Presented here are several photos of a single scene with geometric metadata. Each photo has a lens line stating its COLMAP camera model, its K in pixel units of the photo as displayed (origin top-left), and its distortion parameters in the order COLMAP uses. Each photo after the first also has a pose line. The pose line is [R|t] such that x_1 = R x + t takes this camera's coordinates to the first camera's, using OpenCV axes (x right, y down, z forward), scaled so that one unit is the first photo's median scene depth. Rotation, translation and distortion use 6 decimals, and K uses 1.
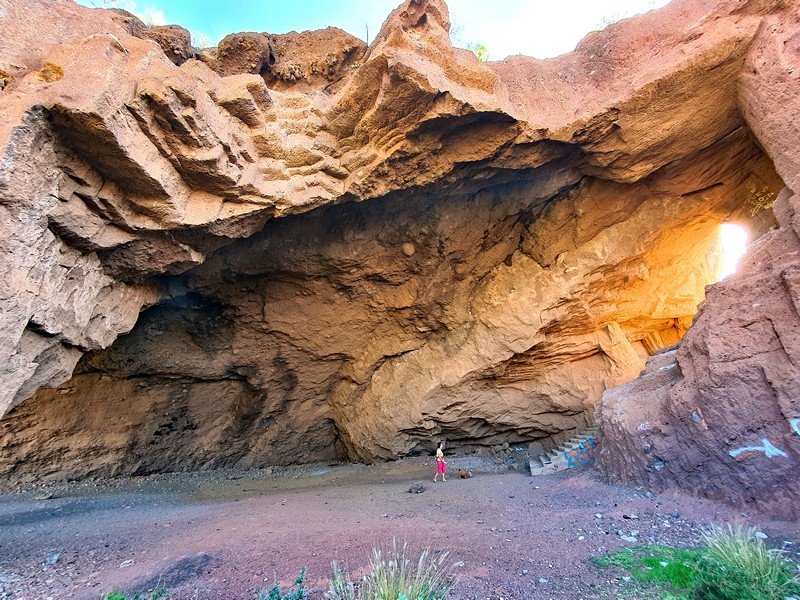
lens RADIAL K [[317.8, 0, 402.0], [0, 317.8, 304.6], [0, 0, 1]] dist [0.001374, -0.000790]
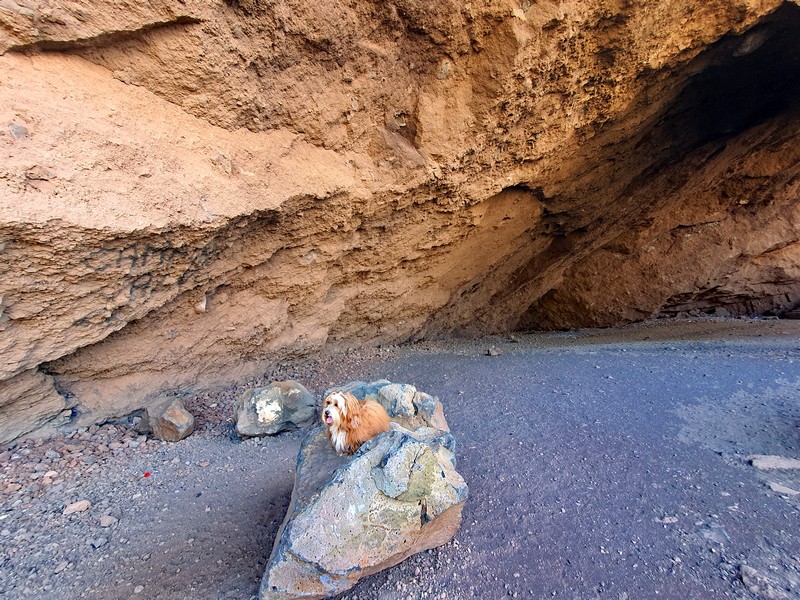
lens RADIAL K [[317.8, 0, 402.6], [0, 317.8, 301.4], [0, 0, 1]] dist [0.001374, -0.000790]
pose [[0.931648, 0.012763, 0.363139, -1.510418], [-0.117032, 0.956668, 0.266628, 0.268722], [-0.344000, -0.290902, 0.892771, 0.377063]]
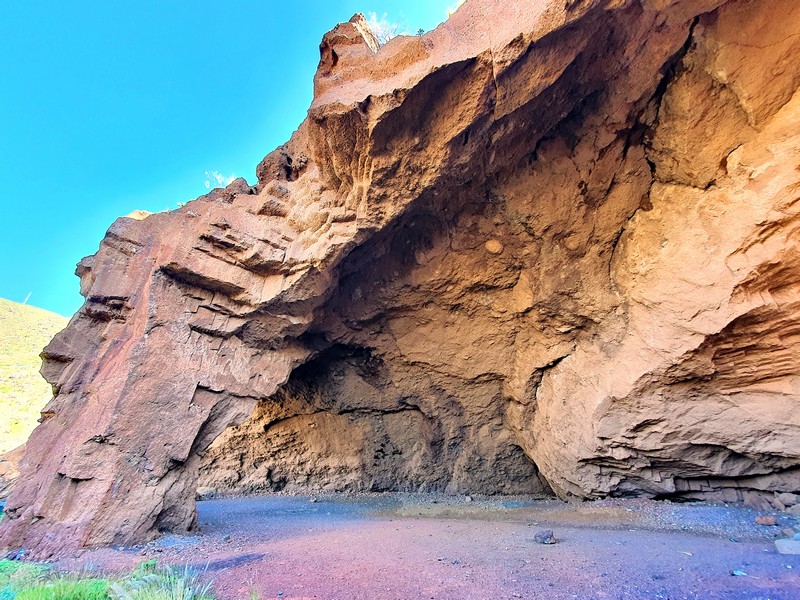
lens RADIAL K [[317.8, 0, 402.6], [0, 317.8, 302.8], [0, 0, 1]] dist [0.001374, -0.000790]
pose [[0.740206, -0.274988, -0.613577, 0.299292], [0.226609, 0.961184, -0.157399, 0.051980], [0.633043, -0.022535, 0.773788, 0.140289]]
